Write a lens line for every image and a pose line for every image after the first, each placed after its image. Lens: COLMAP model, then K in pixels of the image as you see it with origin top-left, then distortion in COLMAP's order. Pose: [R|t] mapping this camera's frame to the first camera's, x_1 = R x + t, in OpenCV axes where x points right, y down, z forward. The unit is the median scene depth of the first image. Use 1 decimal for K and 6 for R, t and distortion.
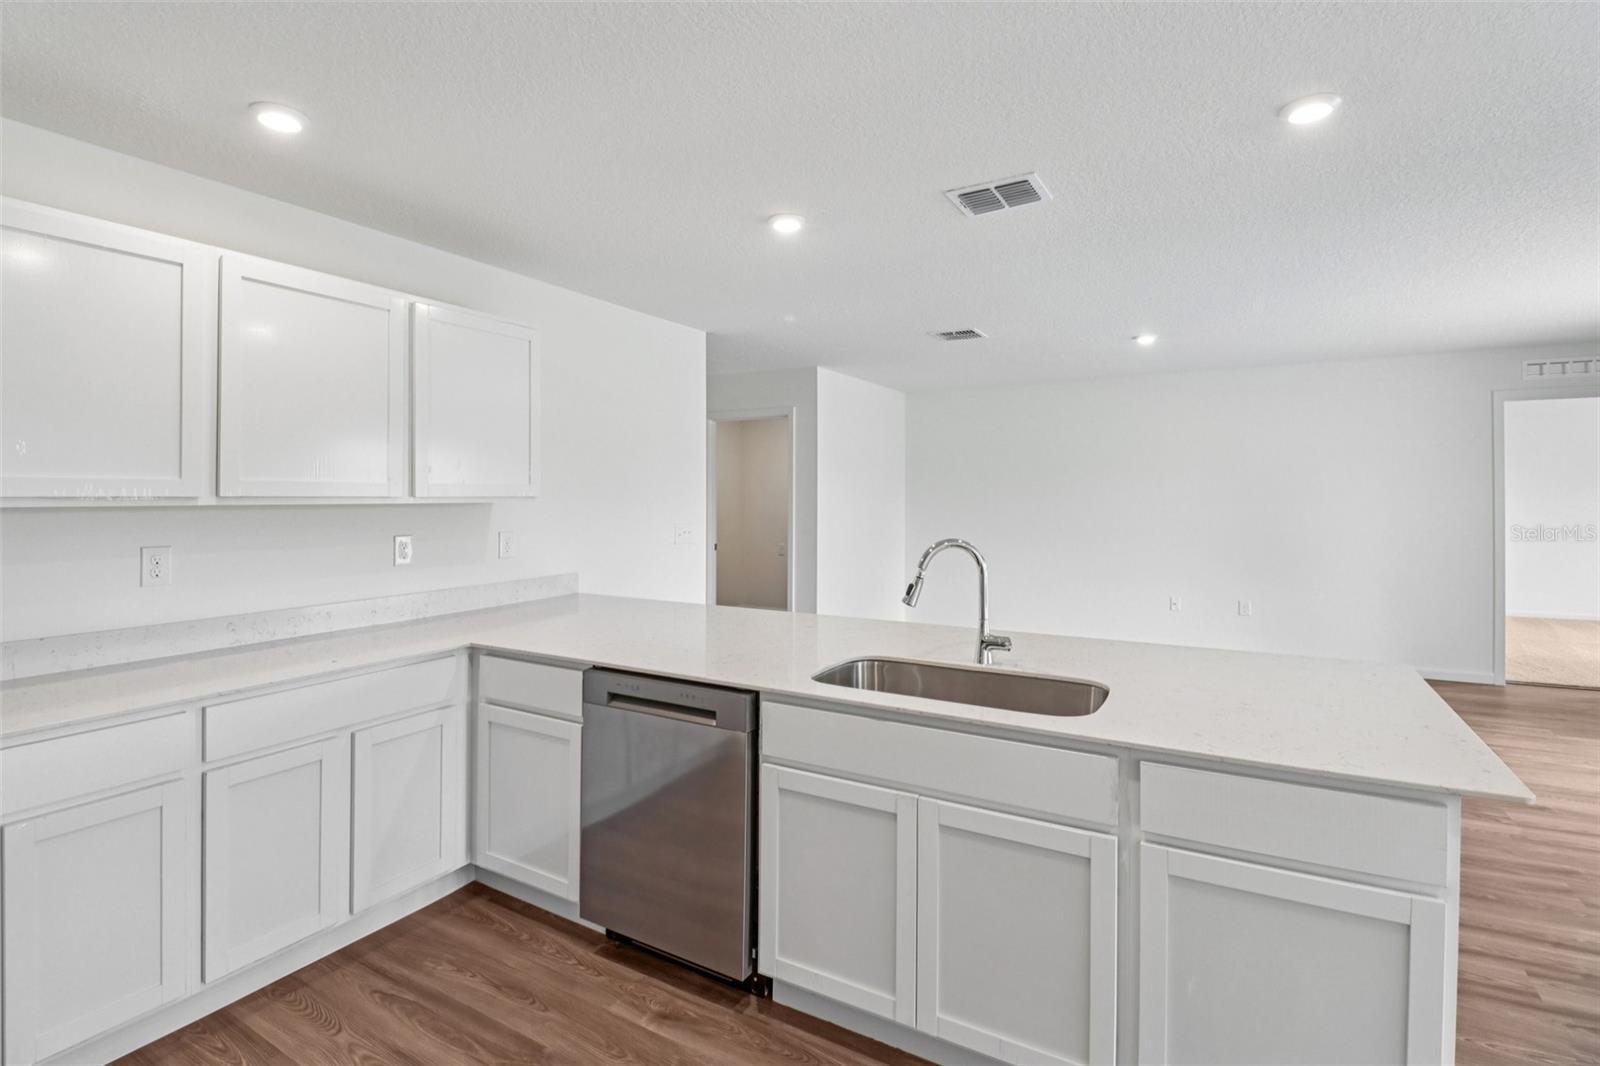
lens RADIAL K [[741.7, 0, 802.5], [0, 741.7, 502.1], [0, 0, 1]] dist [-0.002359, -0.011859]
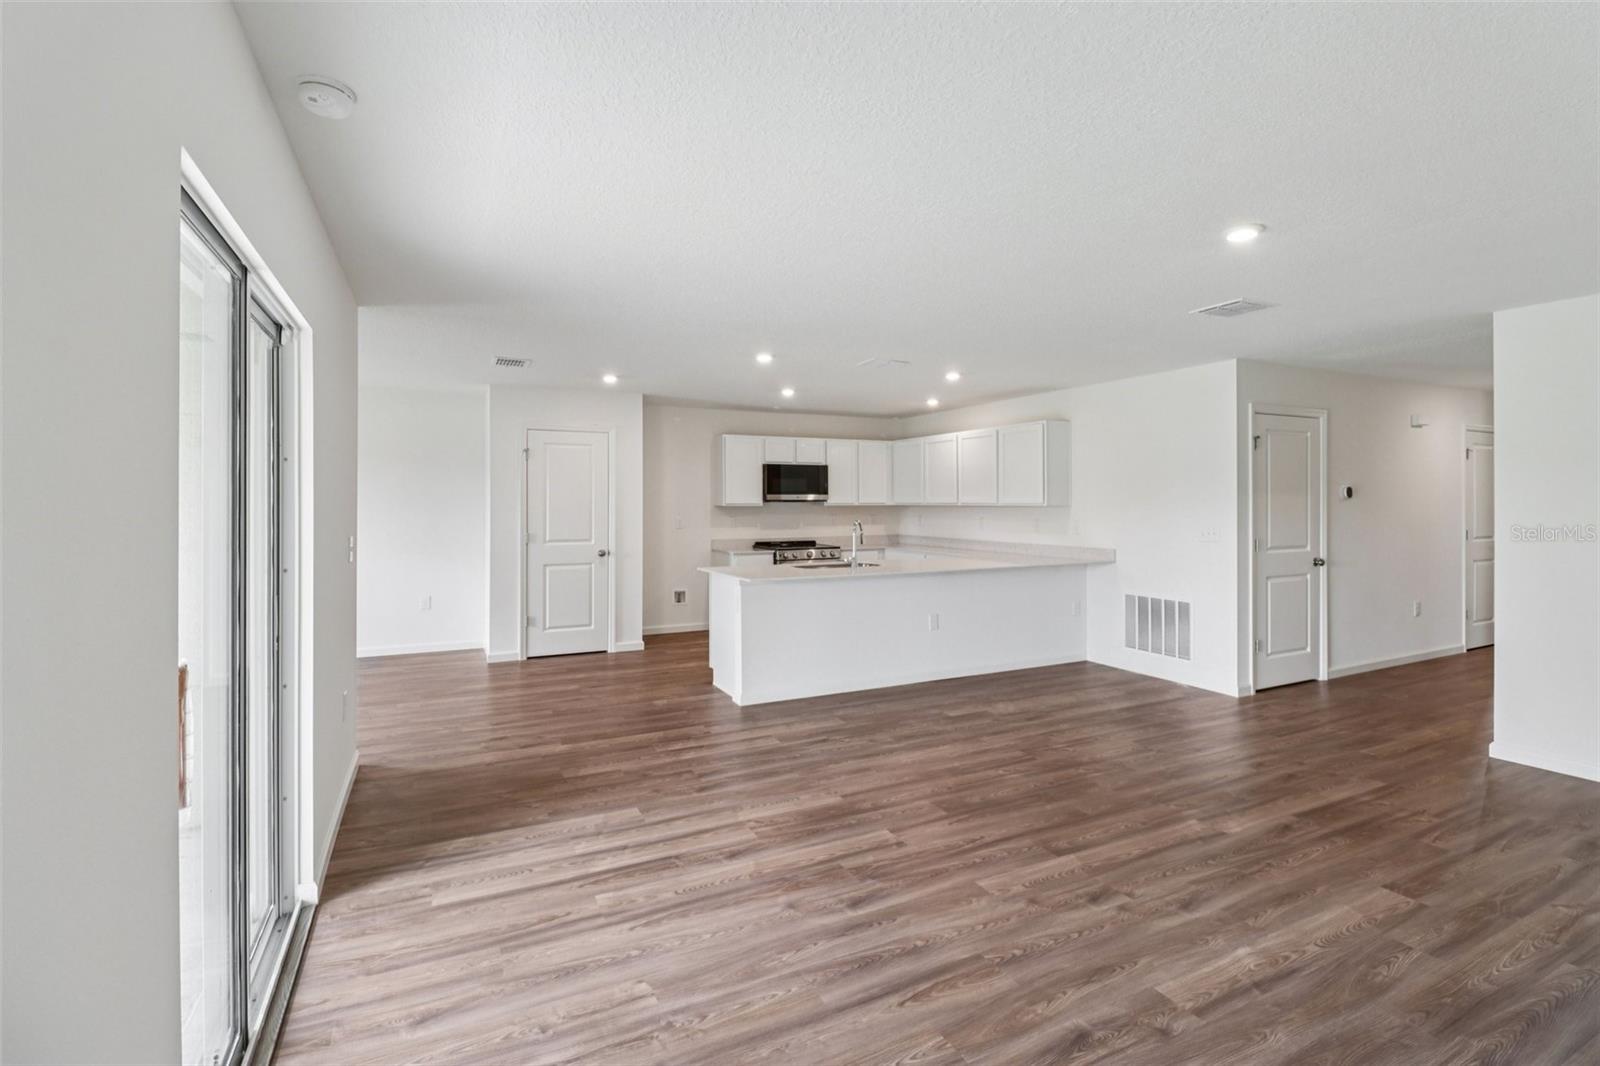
lens RADIAL K [[739.9, 0, 804.5], [0, 739.9, 497.8], [0, 0, 1]] dist [-0.001772, -0.011814]
pose [[-0.554542, -0.000392, -0.832155, 2.539097], [-0.002123, 0.999997, 0.000944, -0.033313], [0.832153, 0.002290, -0.554542, 2.322058]]
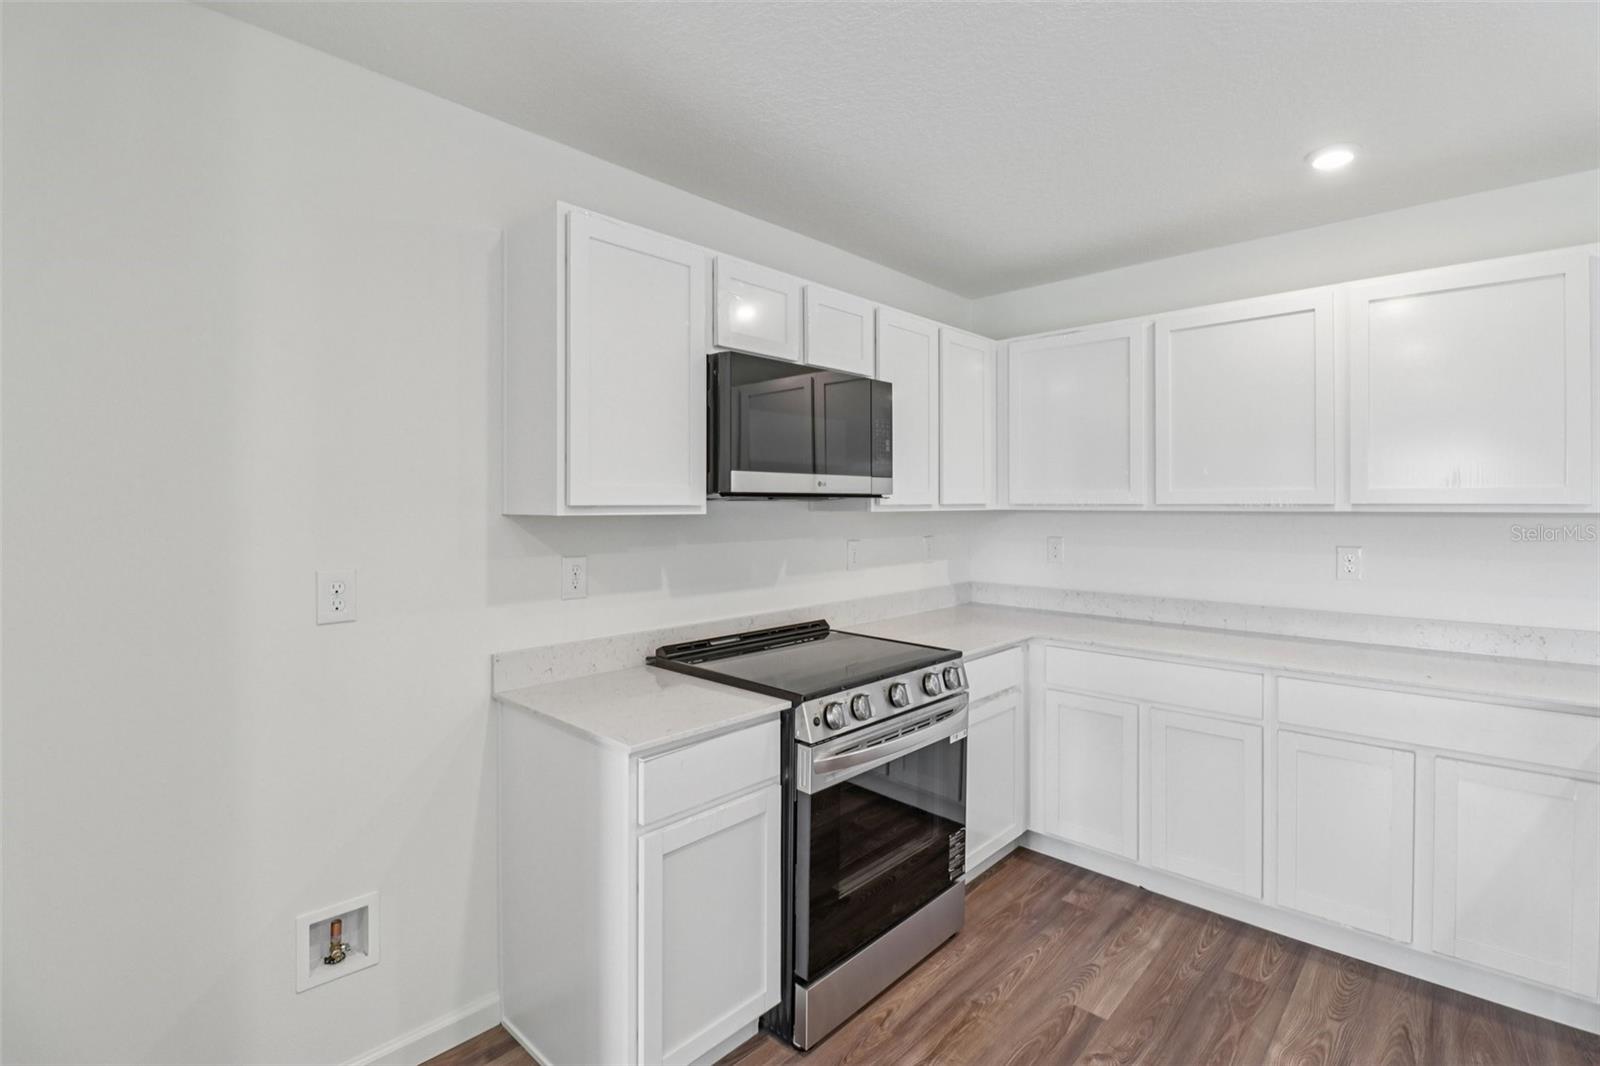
lens RADIAL K [[741.7, 0, 802.5], [0, 741.7, 502.1], [0, 0, 1]] dist [-0.002359, -0.011859]
pose [[-0.230680, 0.000553, -0.973029, 0.481784], [-0.004803, 0.999987, 0.001707, -0.007430], [0.973018, 0.005068, -0.230675, 0.437631]]
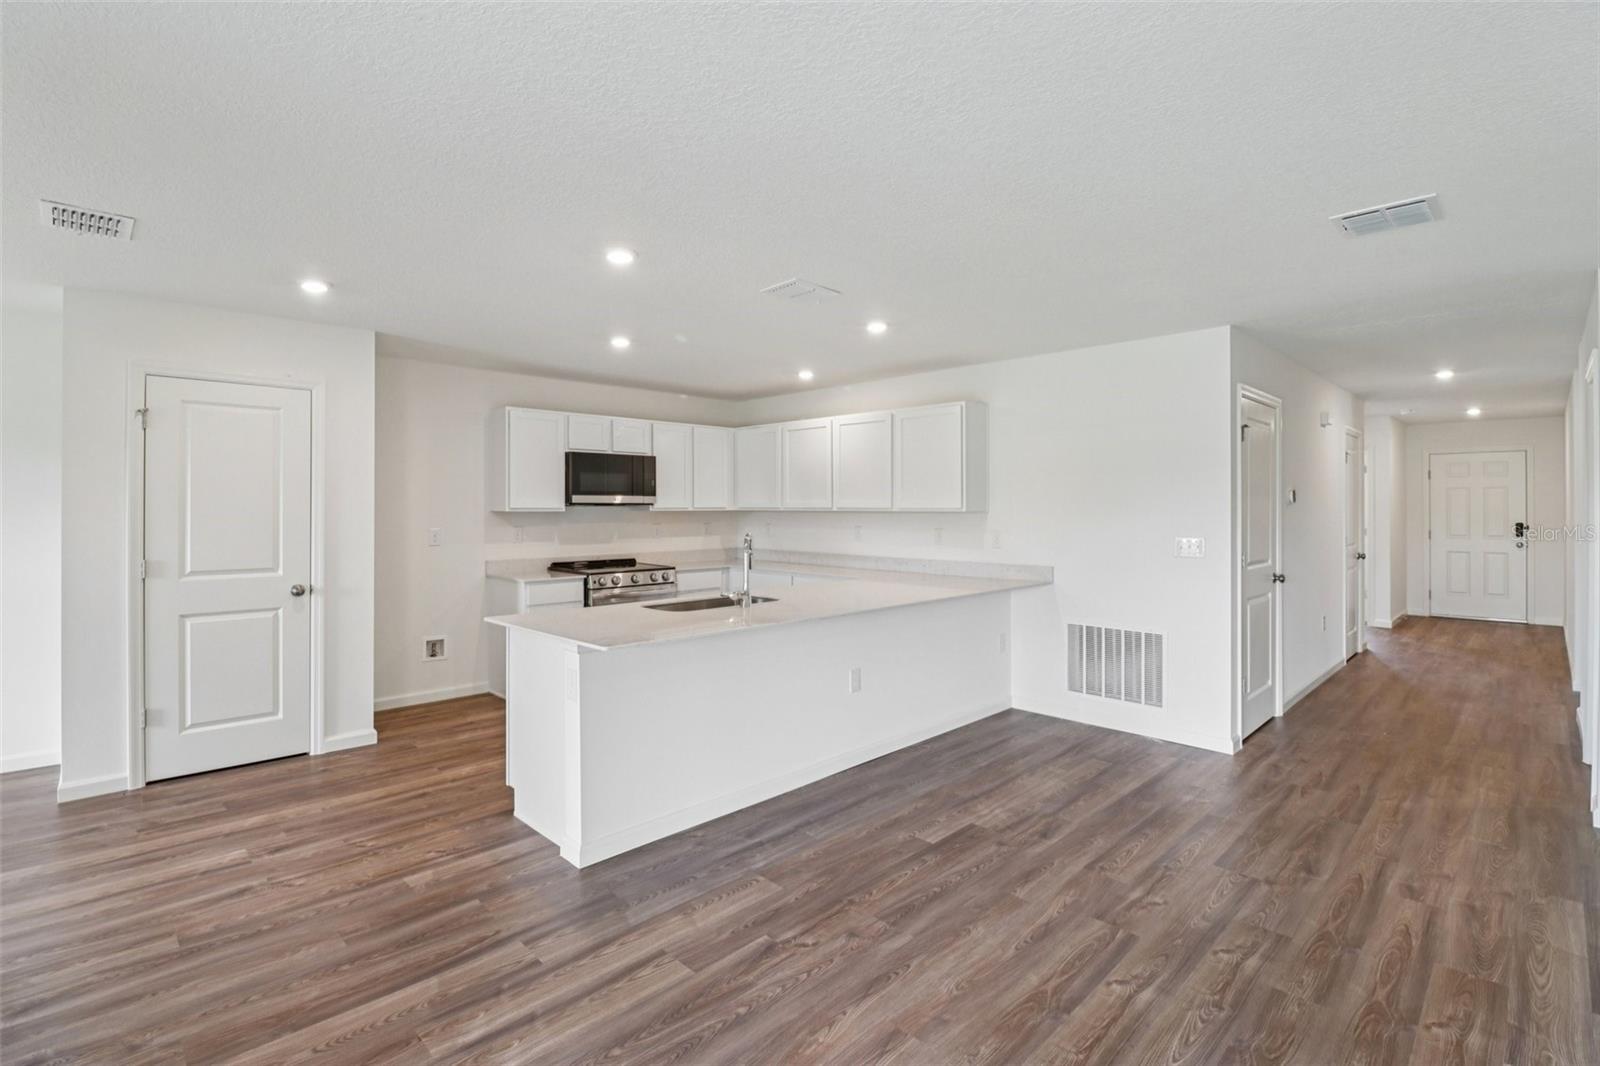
lens RADIAL K [[741.7, 0, 802.5], [0, 741.7, 502.1], [0, 0, 1]] dist [-0.002359, -0.011859]
pose [[-0.262226, -0.003059, -0.965002, 1.873323], [-0.006310, 0.999979, -0.001455, -0.023029], [0.964986, 0.005708, -0.262240, 1.584433]]
